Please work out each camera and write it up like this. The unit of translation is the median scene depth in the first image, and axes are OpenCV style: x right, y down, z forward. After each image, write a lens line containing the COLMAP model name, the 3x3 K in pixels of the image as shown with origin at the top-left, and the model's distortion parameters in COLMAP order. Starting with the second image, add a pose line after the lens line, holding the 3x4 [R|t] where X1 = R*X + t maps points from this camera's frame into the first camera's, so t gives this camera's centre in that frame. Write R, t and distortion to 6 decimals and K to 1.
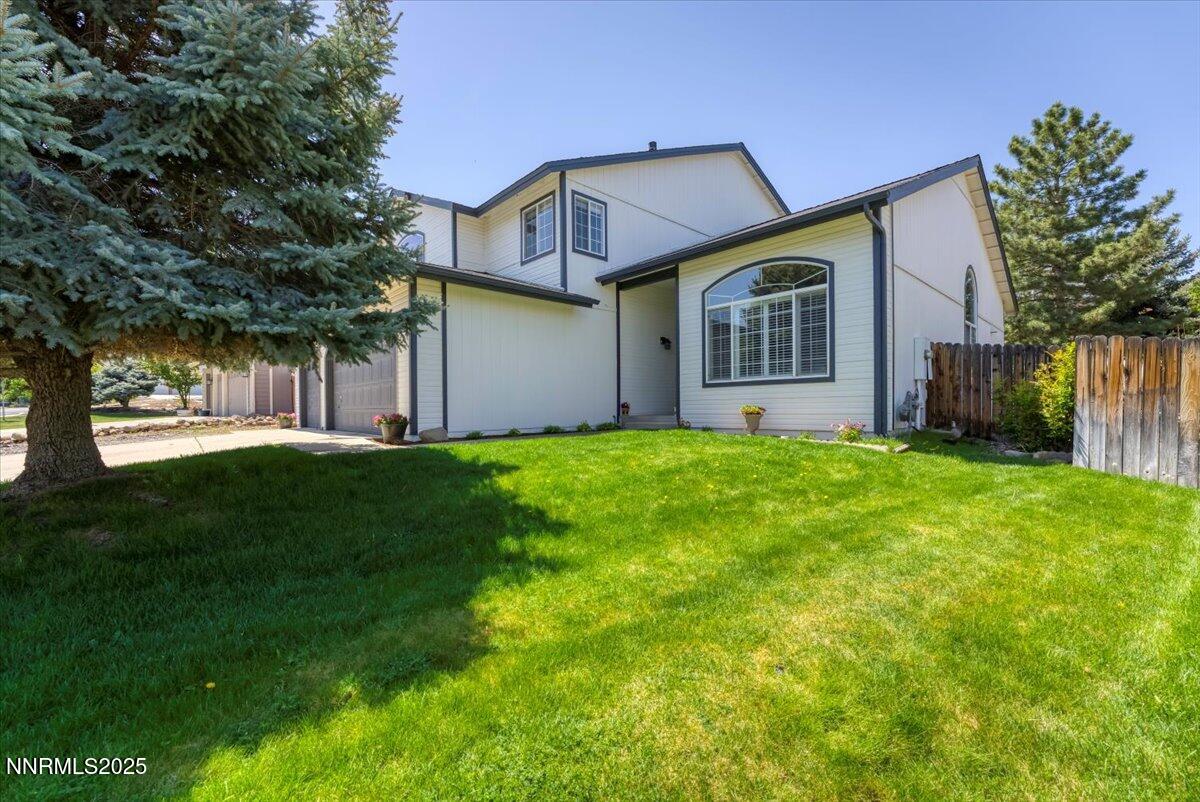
lens RADIAL K [[488.3, 0, 600.3], [0, 488.3, 405.7], [0, 0, 1]] dist [0.003360, 0.000362]
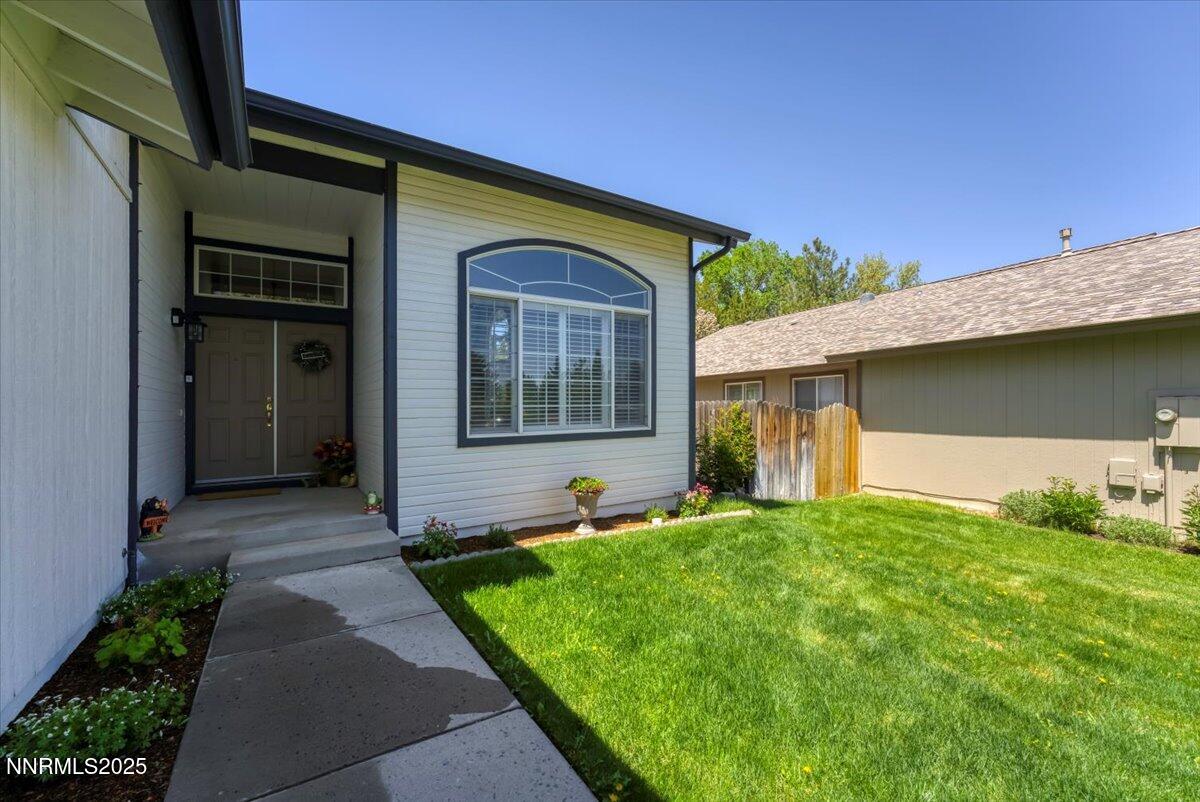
lens RADIAL K [[488.3, 0, 600.6], [0, 488.3, 405.2], [0, 0, 1]] dist [0.003360, 0.000362]
pose [[0.165015, 0.018286, 0.986121, -0.304259], [0.009796, 0.999748, -0.020178, -0.082164], [-0.986242, 0.012990, 0.164795, 0.934568]]
